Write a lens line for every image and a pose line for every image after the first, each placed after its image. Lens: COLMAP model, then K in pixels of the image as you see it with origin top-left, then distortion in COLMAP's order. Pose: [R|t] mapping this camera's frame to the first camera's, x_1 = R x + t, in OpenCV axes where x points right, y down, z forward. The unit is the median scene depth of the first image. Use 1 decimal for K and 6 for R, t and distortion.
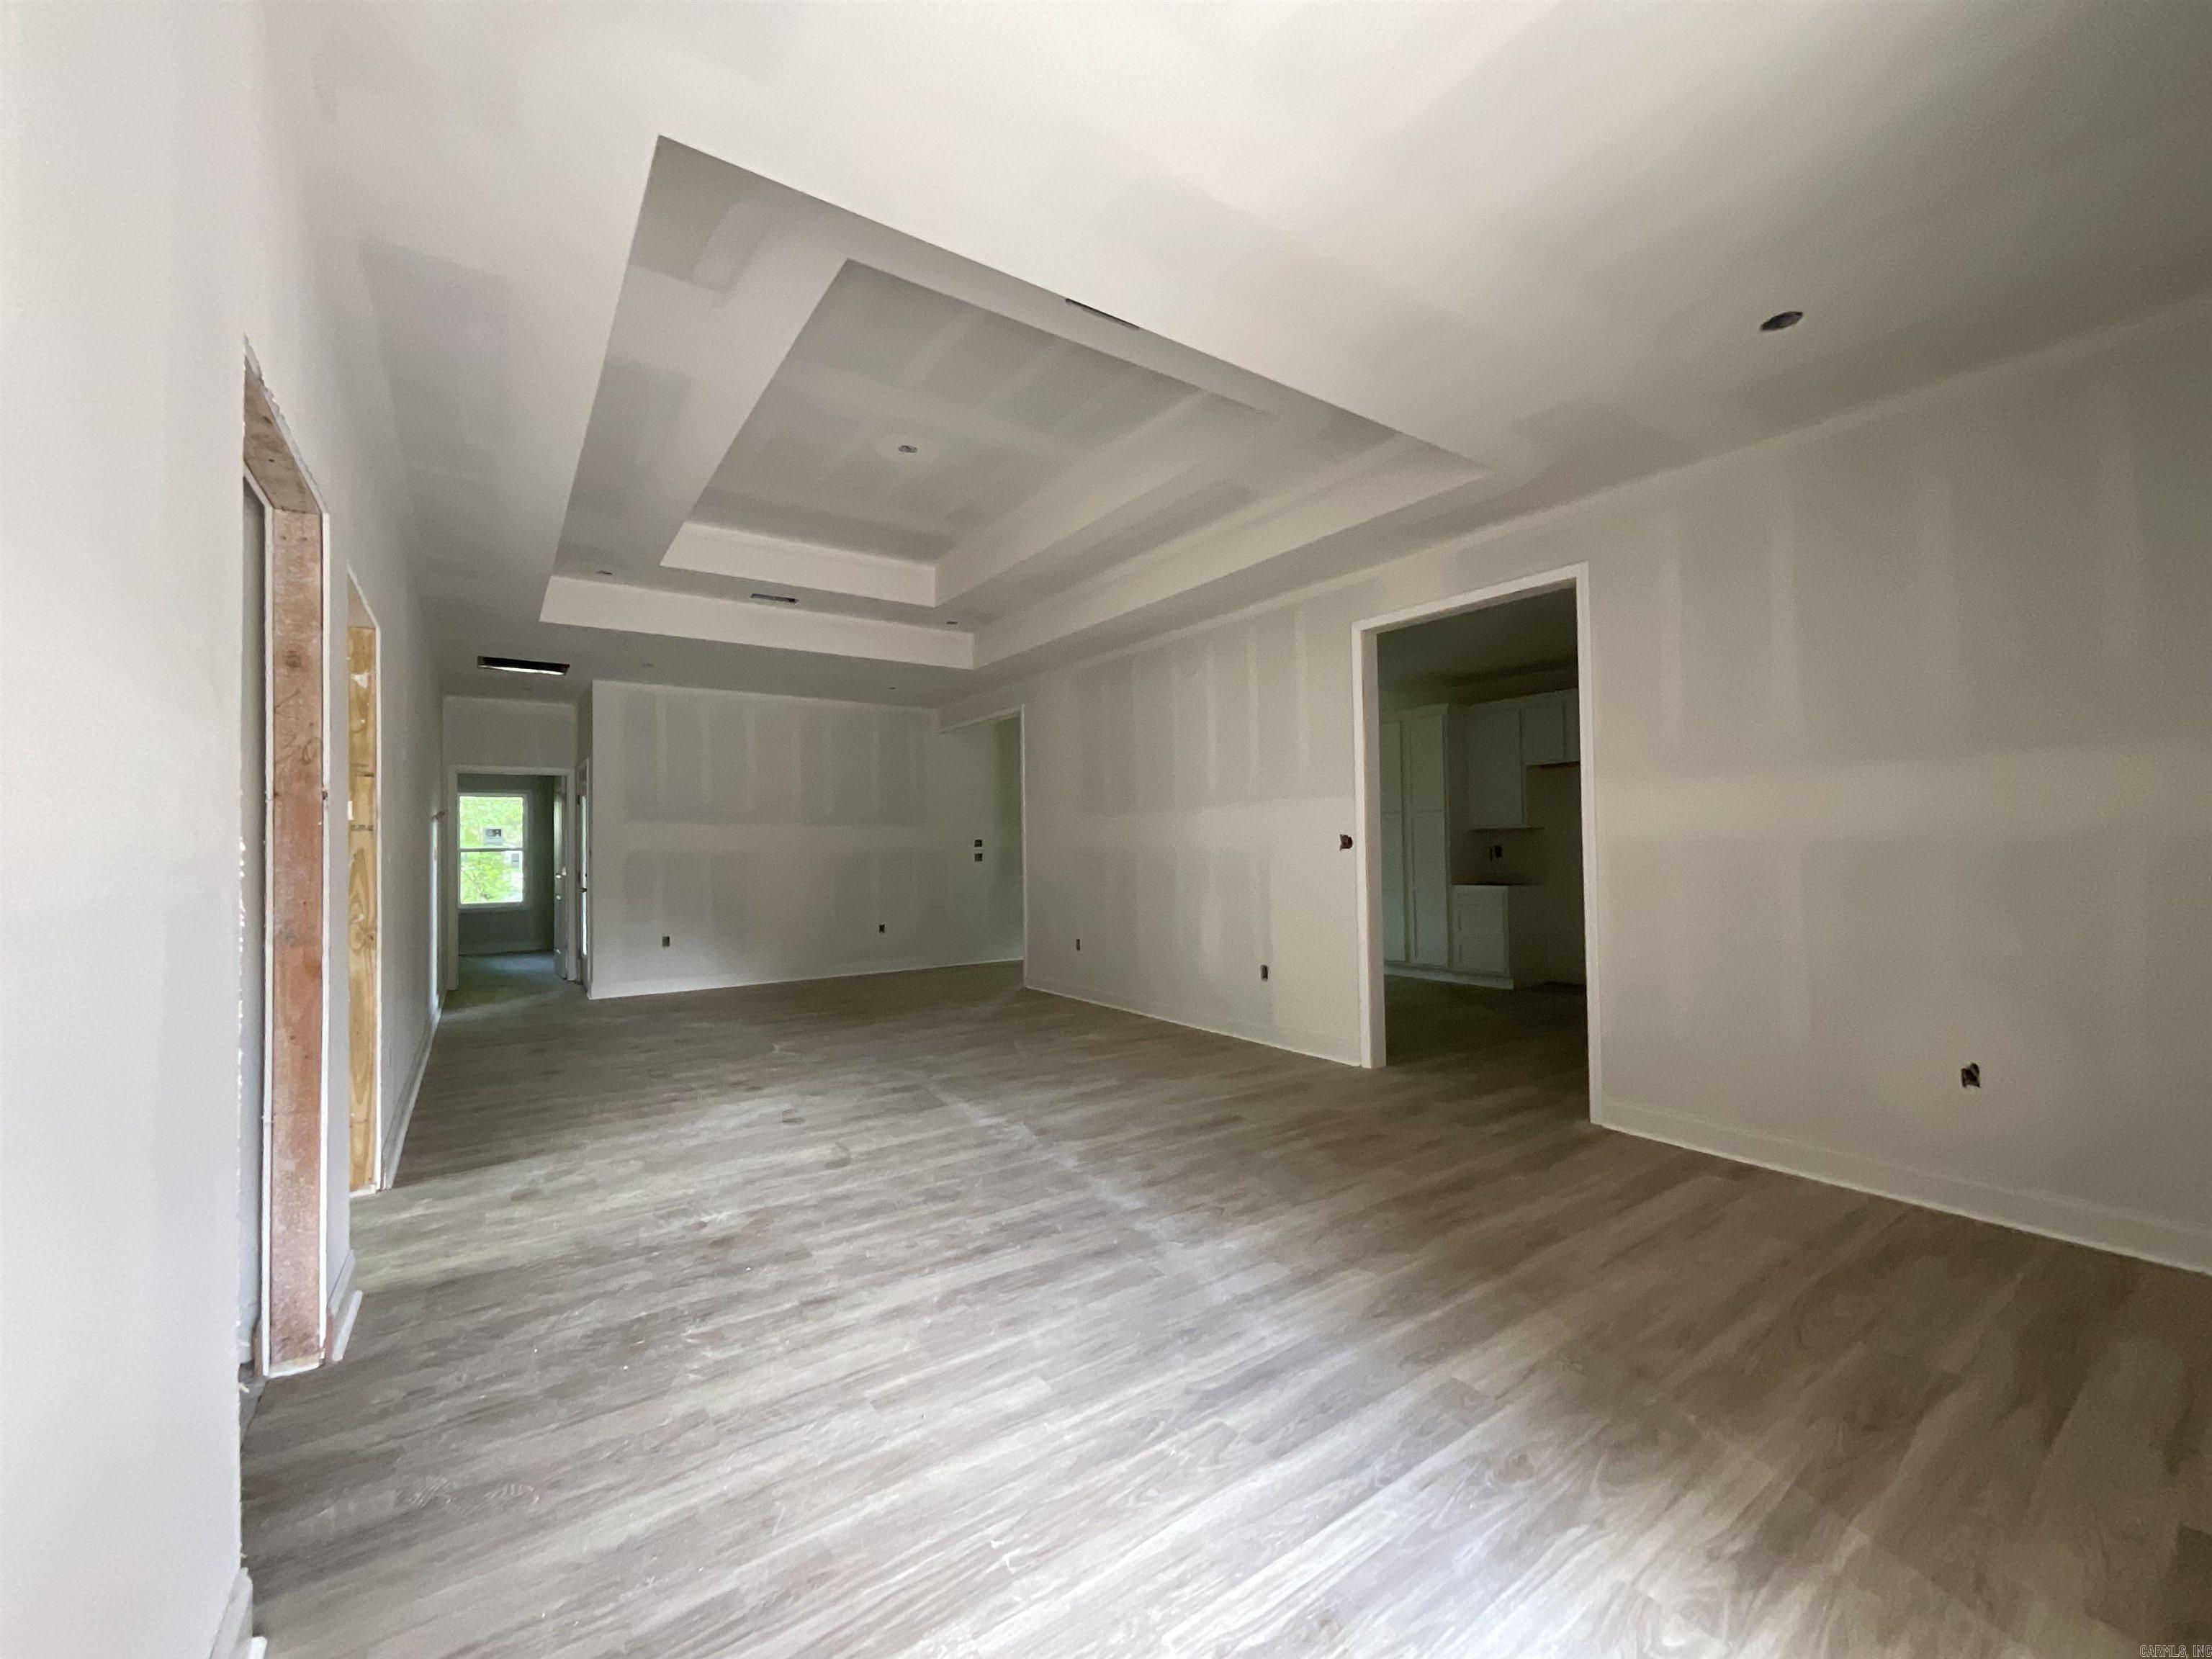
lens RADIAL K [[893.1, 0, 1112.0], [0, 893.1, 831.2], [0, 0, 1]] dist [-0.002025, 0.000070]
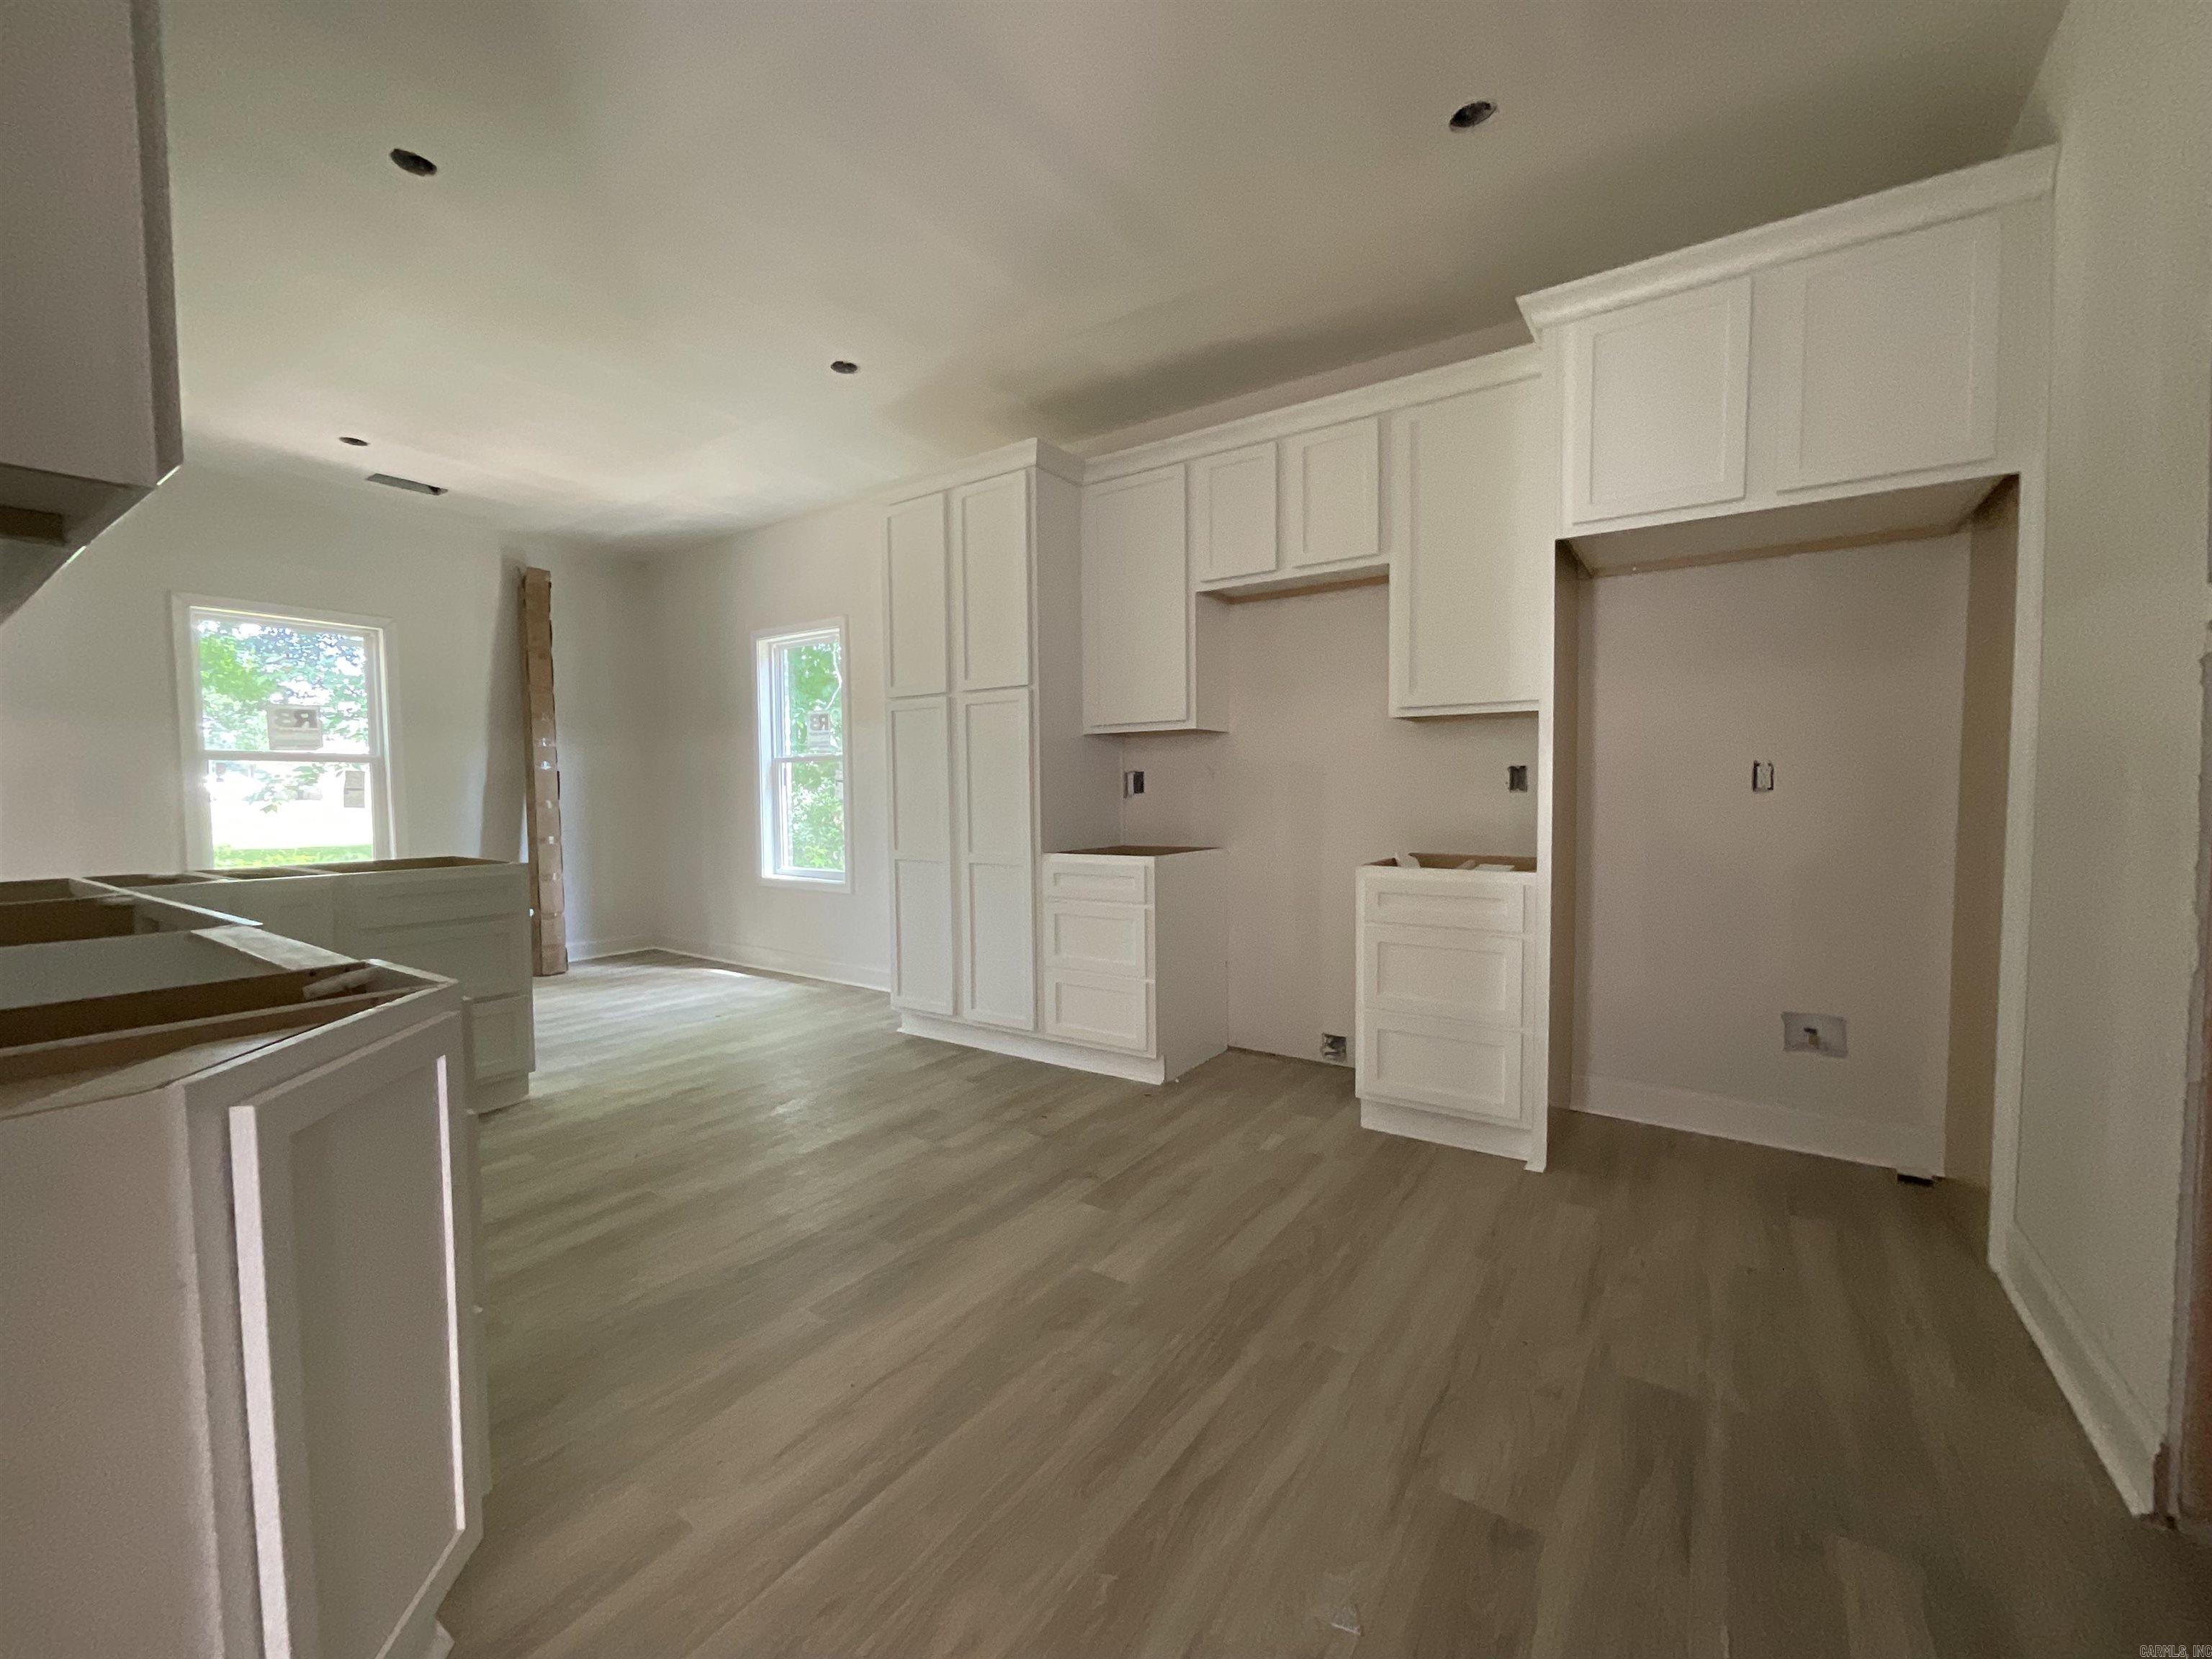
lens RADIAL K [[893.1, 0, 1112.0], [0, 893.1, 831.2], [0, 0, 1]] dist [-0.002025, 0.000070]
pose [[0.933977, -0.010714, 0.357174, 0.242228], [-0.013353, 0.997806, 0.064850, 0.017771], [-0.357085, -0.065338, 0.931784, 0.544237]]
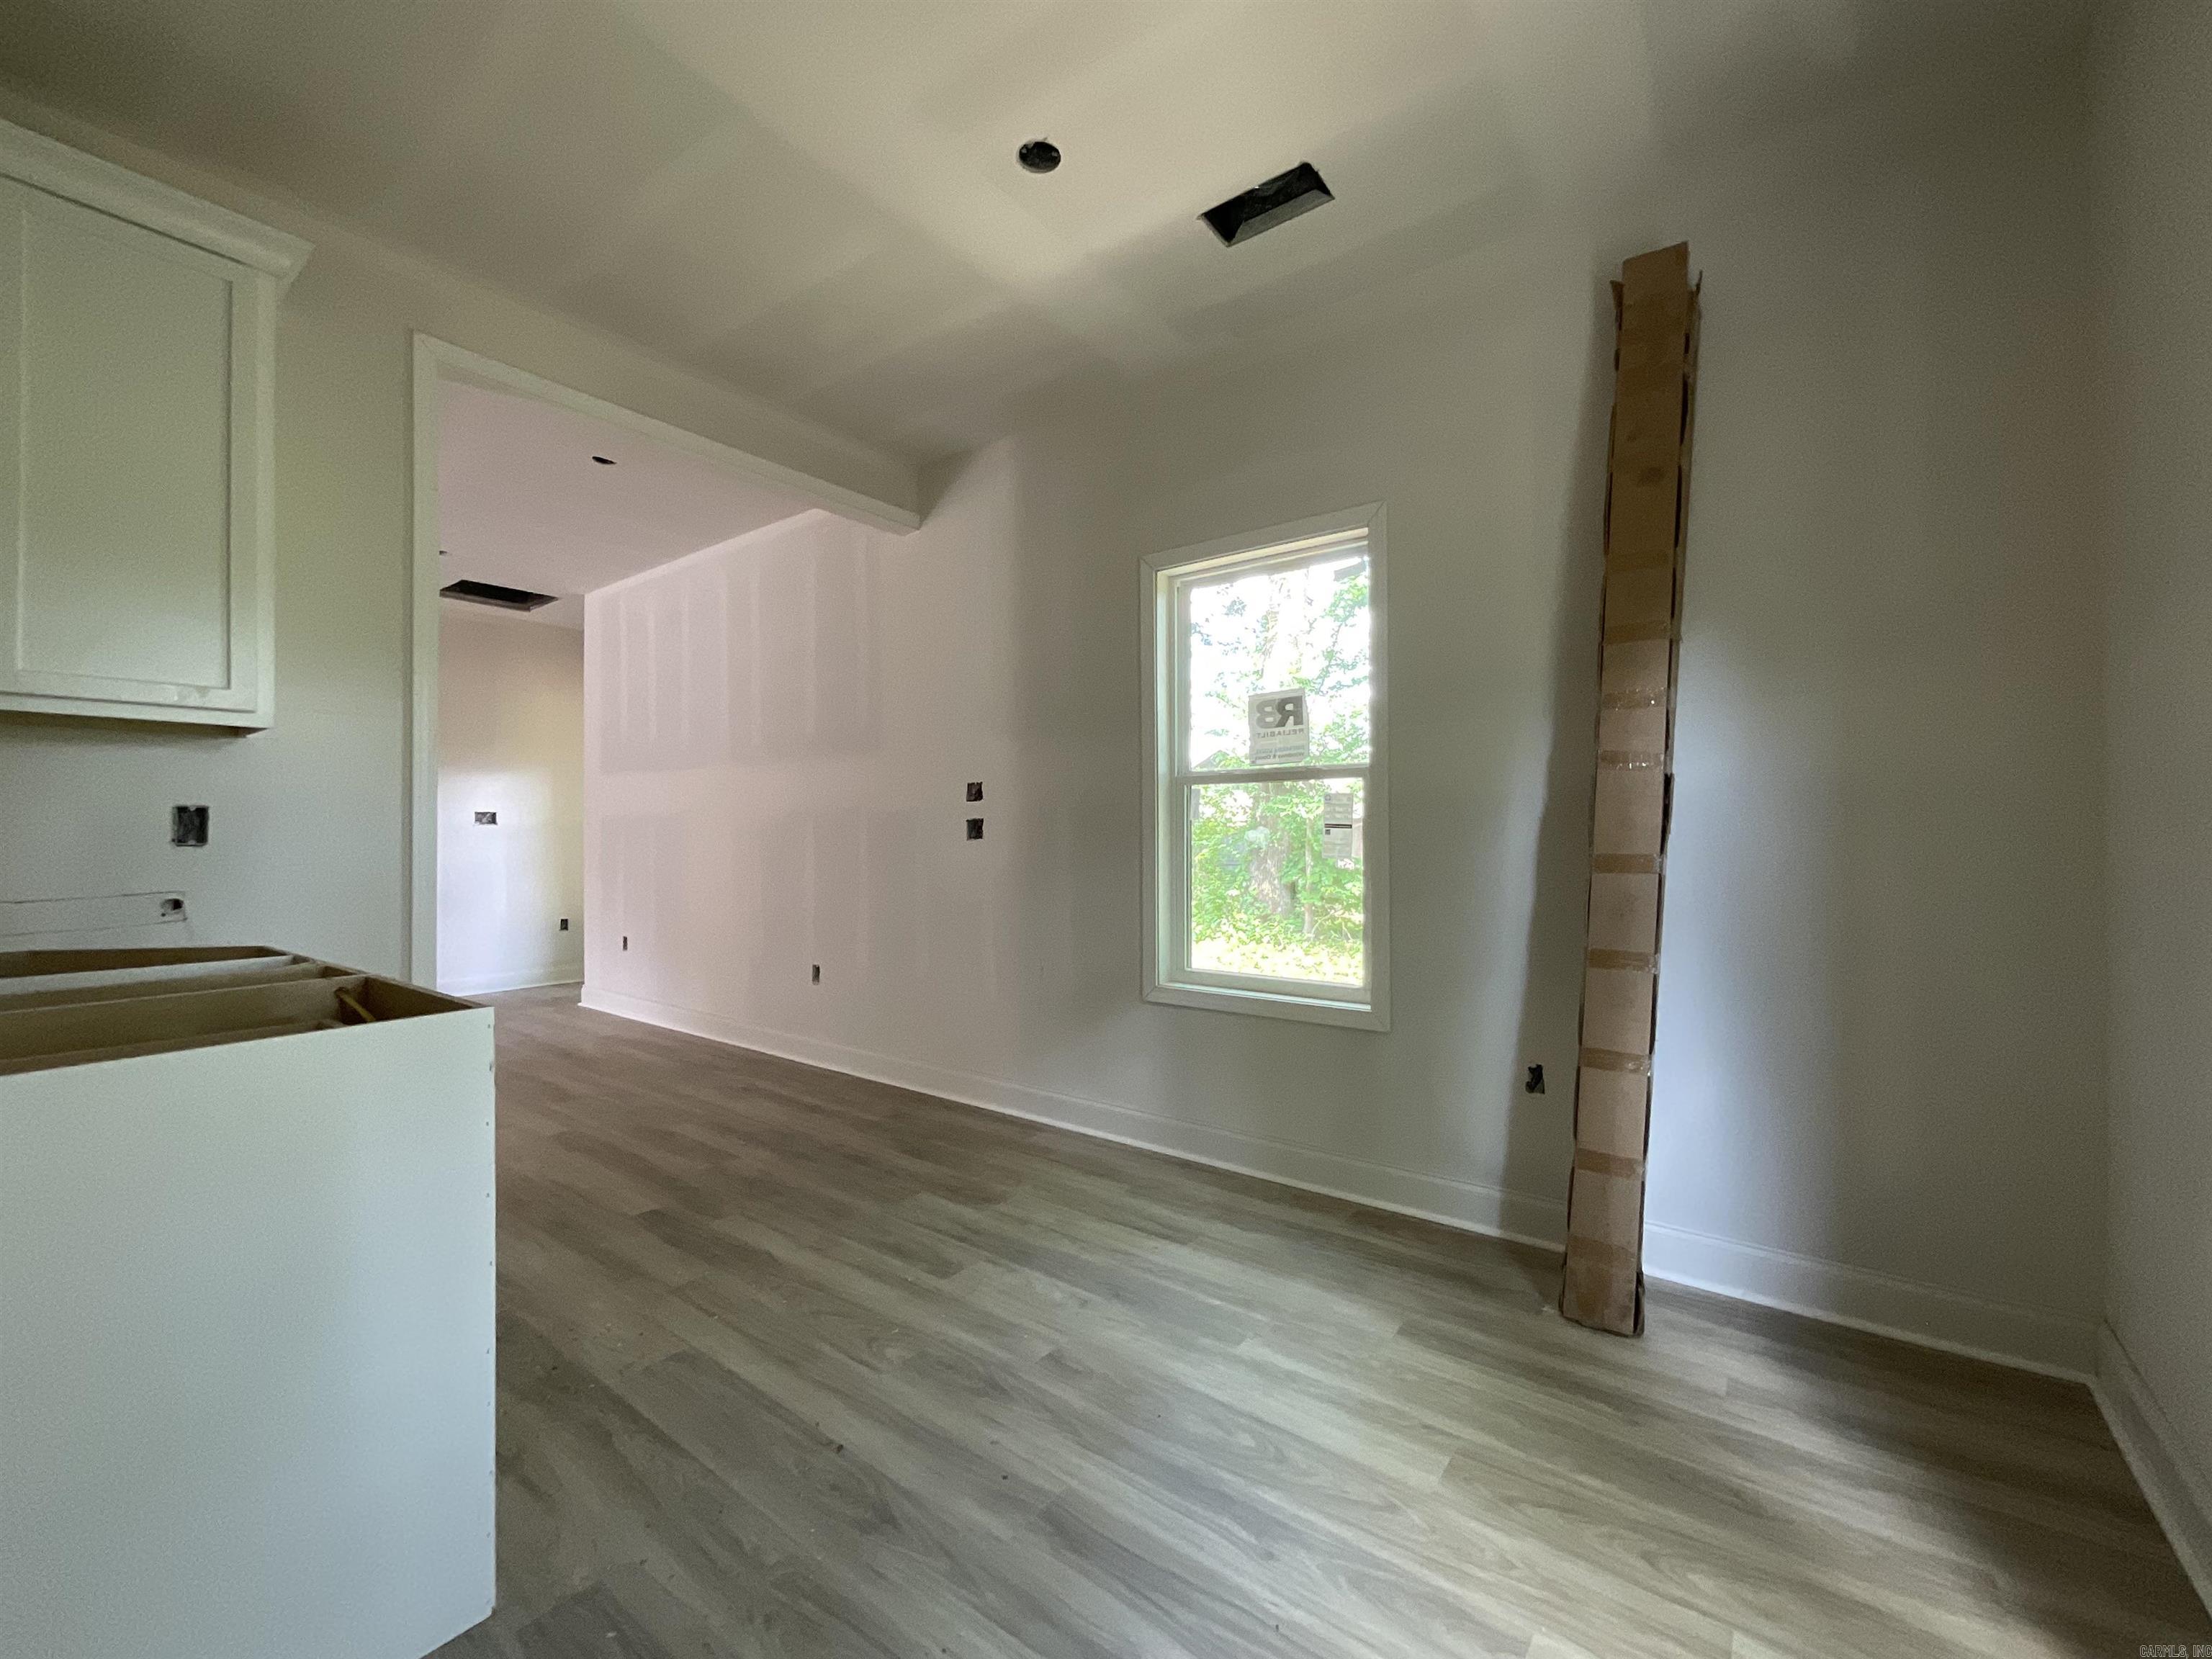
lens RADIAL K [[893.1, 0, 1112.0], [0, 893.1, 831.2], [0, 0, 1]] dist [-0.002025, 0.000070]
pose [[0.304607, 0.017433, -0.952318, 0.282631], [0.031456, 0.999103, 0.028351, 0.025176], [0.951958, -0.038592, 0.303786, 1.119991]]
